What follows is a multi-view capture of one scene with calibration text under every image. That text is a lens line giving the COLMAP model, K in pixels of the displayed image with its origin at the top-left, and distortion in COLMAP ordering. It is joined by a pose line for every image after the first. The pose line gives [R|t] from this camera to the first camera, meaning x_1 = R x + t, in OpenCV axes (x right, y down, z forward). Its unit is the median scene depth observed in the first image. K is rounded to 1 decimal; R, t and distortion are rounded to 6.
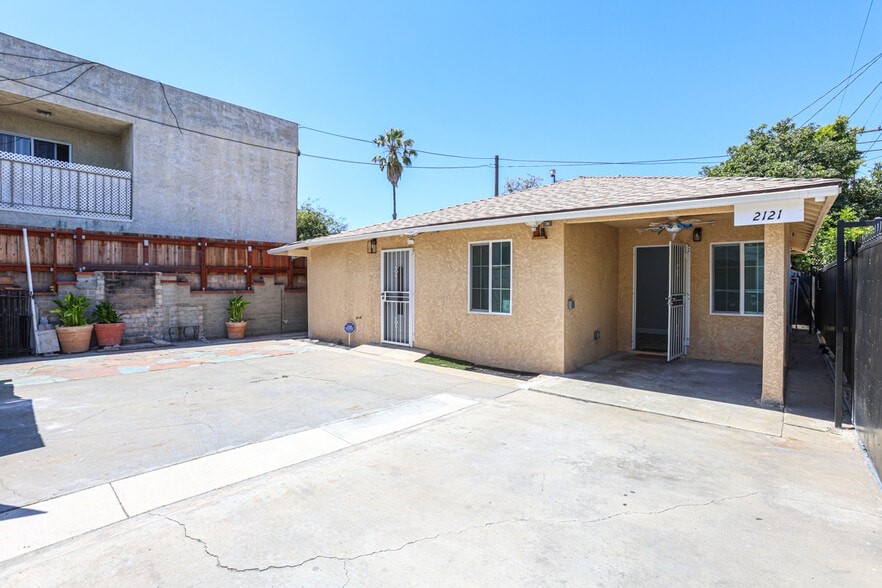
lens RADIAL K [[422.7, 0, 435.8], [0, 422.7, 285.5], [0, 0, 1]] dist [-0.031598, 0.002668]
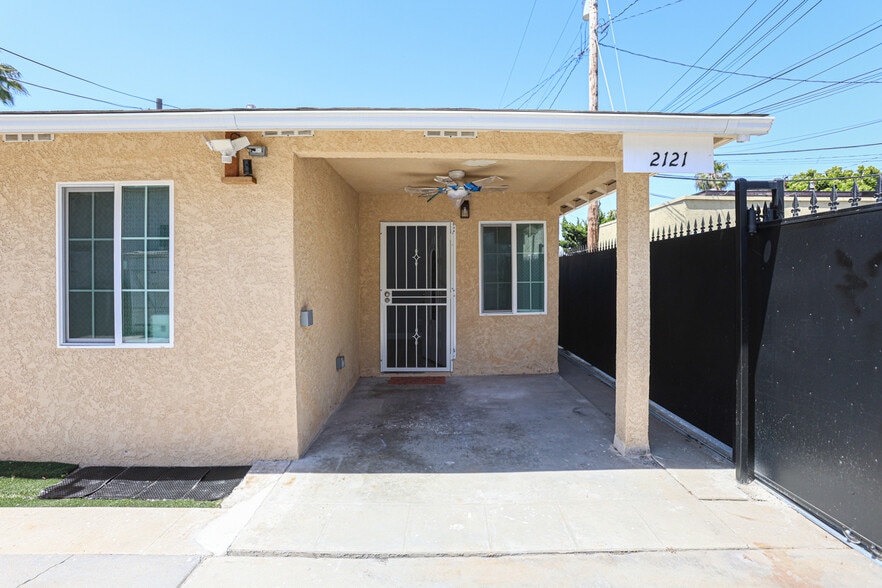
lens RADIAL K [[422.7, 0, 449.6], [0, 422.7, 277.6], [0, 0, 1]] dist [-0.031598, 0.002668]
pose [[0.731210, -0.011115, 0.682062, 0.087923], [0.014354, 0.999897, 0.000906, -0.001170], [-0.682001, 0.009128, 0.731294, 0.449434]]
